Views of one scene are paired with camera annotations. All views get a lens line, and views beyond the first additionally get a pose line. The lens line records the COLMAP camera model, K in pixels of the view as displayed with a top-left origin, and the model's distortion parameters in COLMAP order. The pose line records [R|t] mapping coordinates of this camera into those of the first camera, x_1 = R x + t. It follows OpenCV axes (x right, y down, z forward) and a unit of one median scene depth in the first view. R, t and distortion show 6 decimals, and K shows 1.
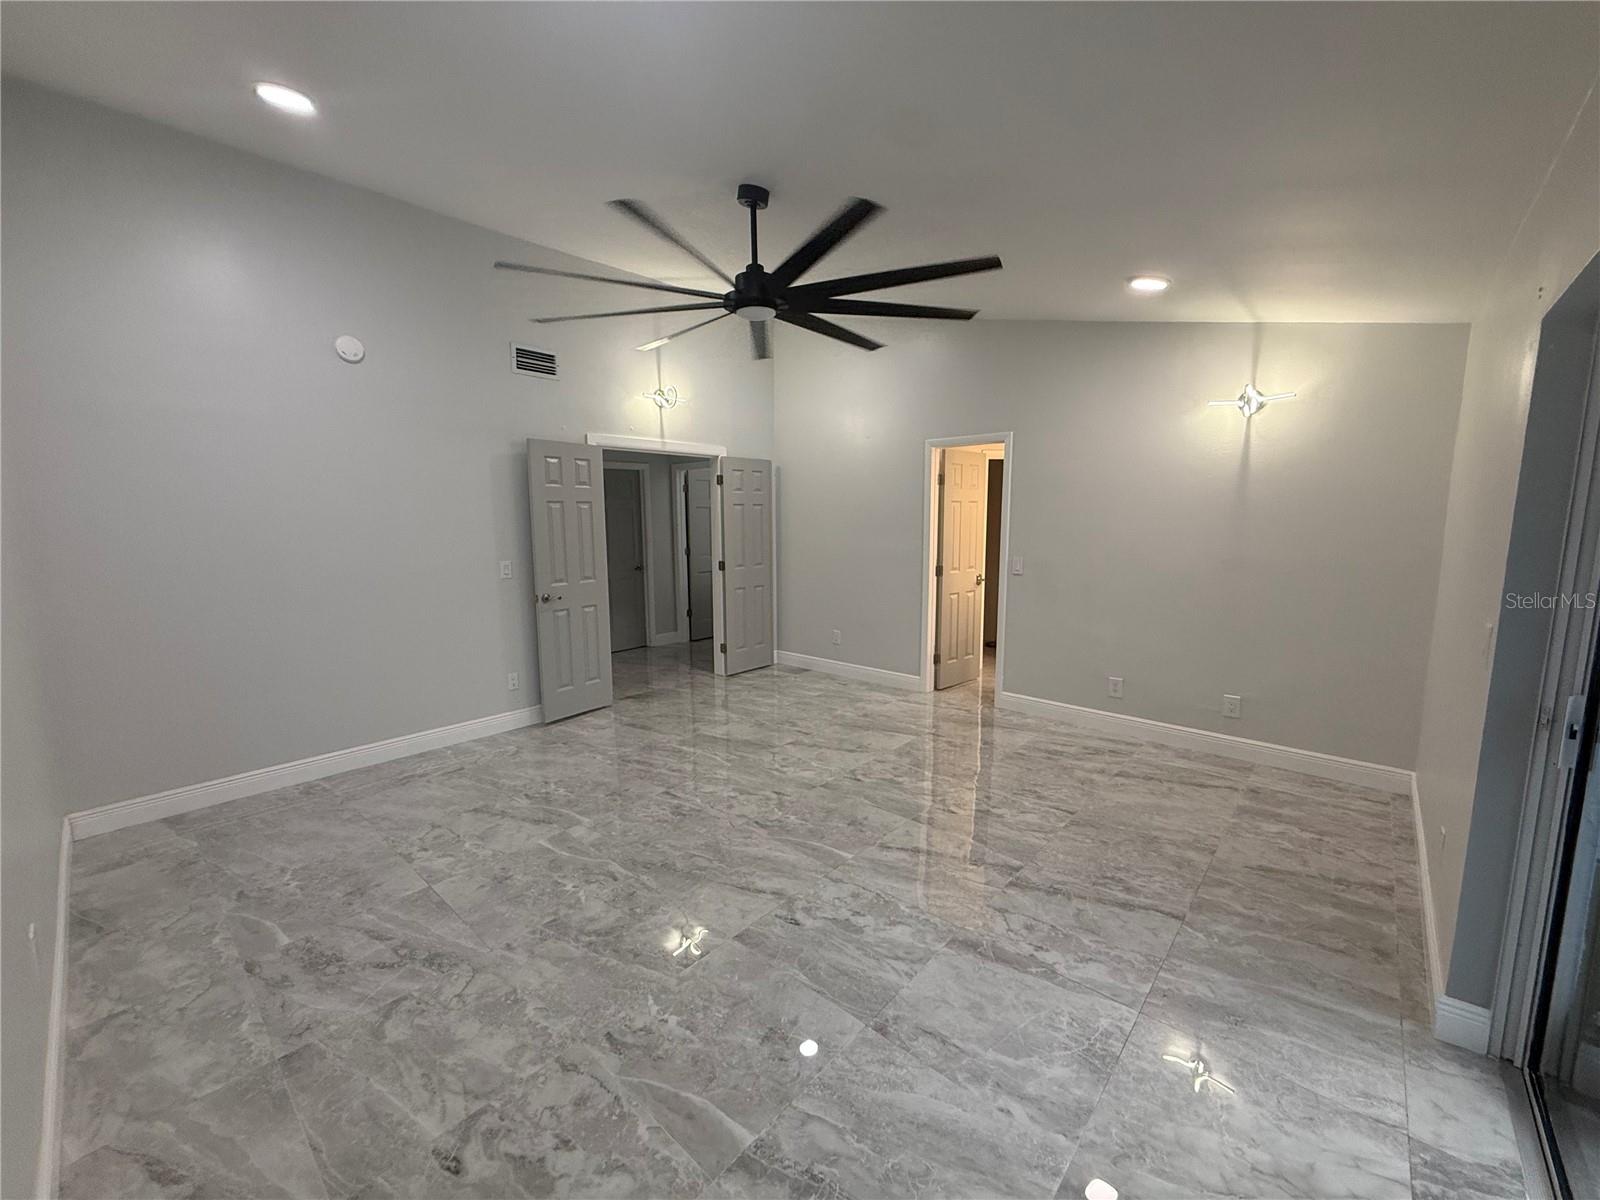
lens RADIAL K [[636.6, 0, 805.7], [0, 636.6, 597.9], [0, 0, 1]] dist [-0.000027, 0.000281]
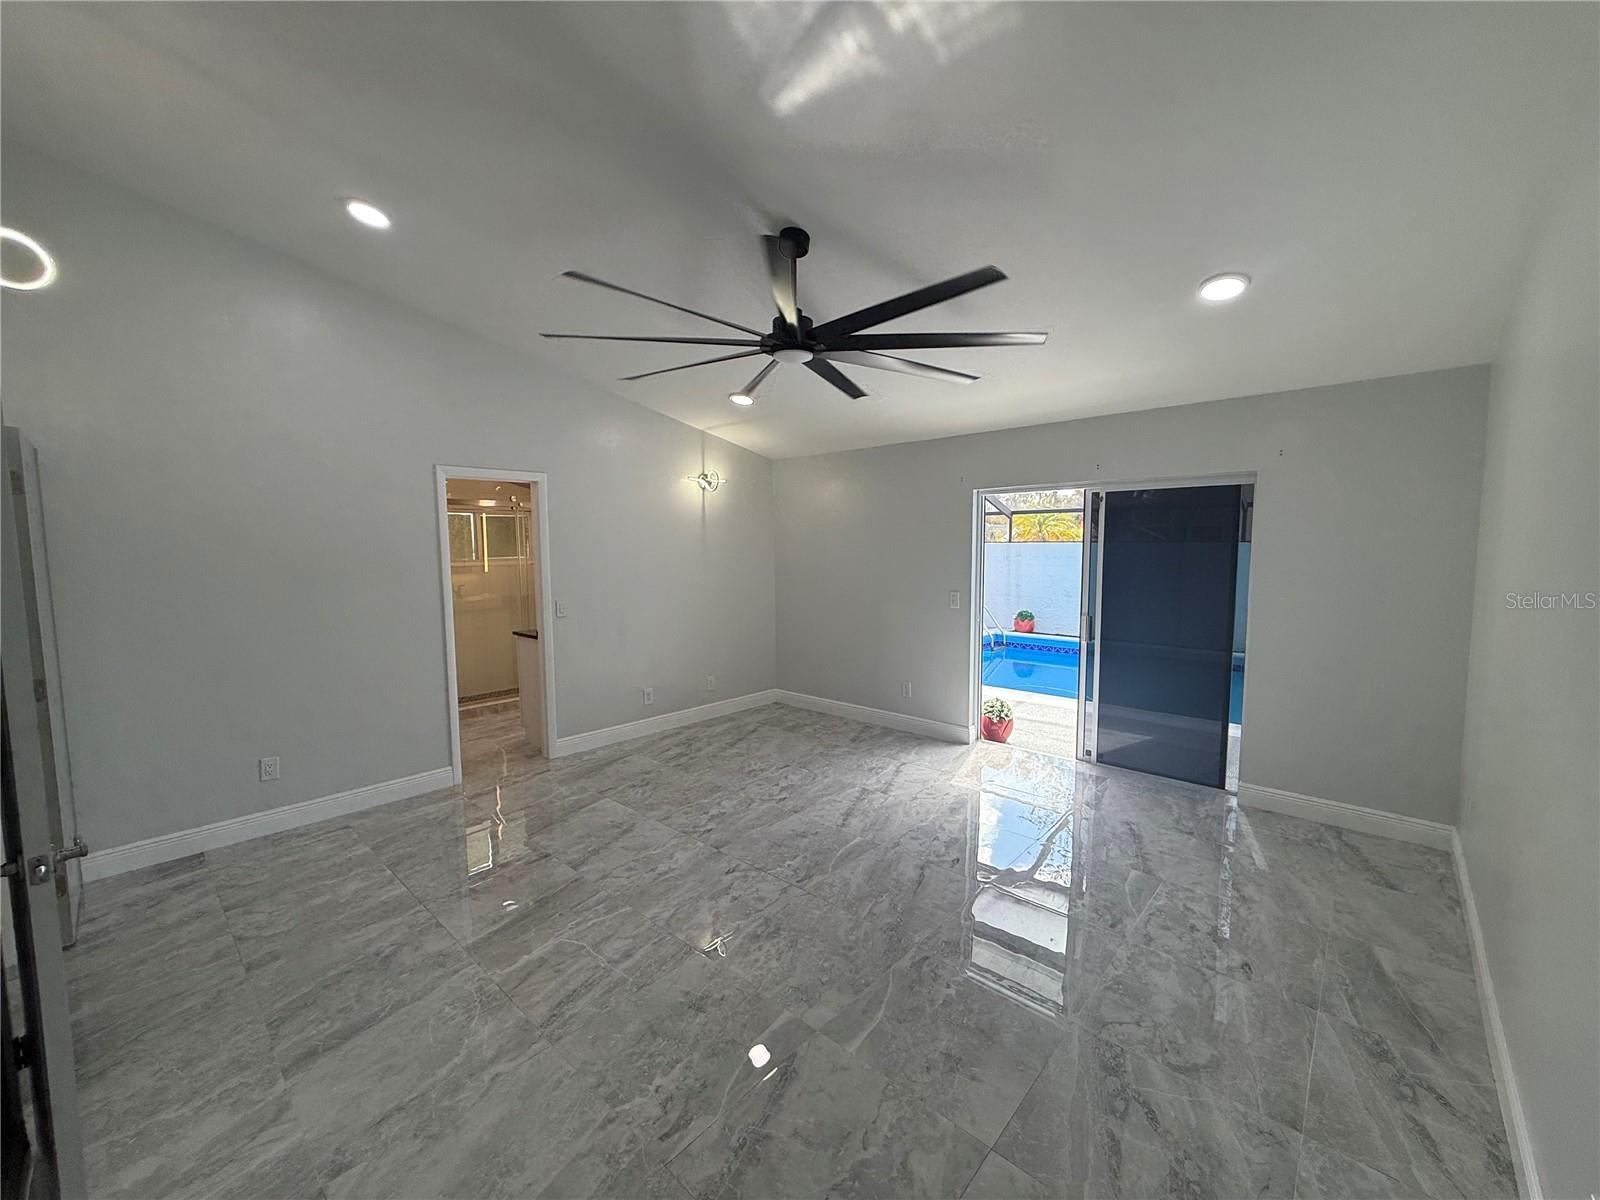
lens RADIAL K [[638.8, 0, 800.0], [0, 638.8, 600.0], [0, 0, 1]] dist [0.000332, 0.000145]
pose [[0.014160, -0.078853, 0.996786, -0.892372], [0.139324, 0.987316, 0.076125, -0.117330], [-0.990146, 0.137798, 0.024966, 0.831896]]
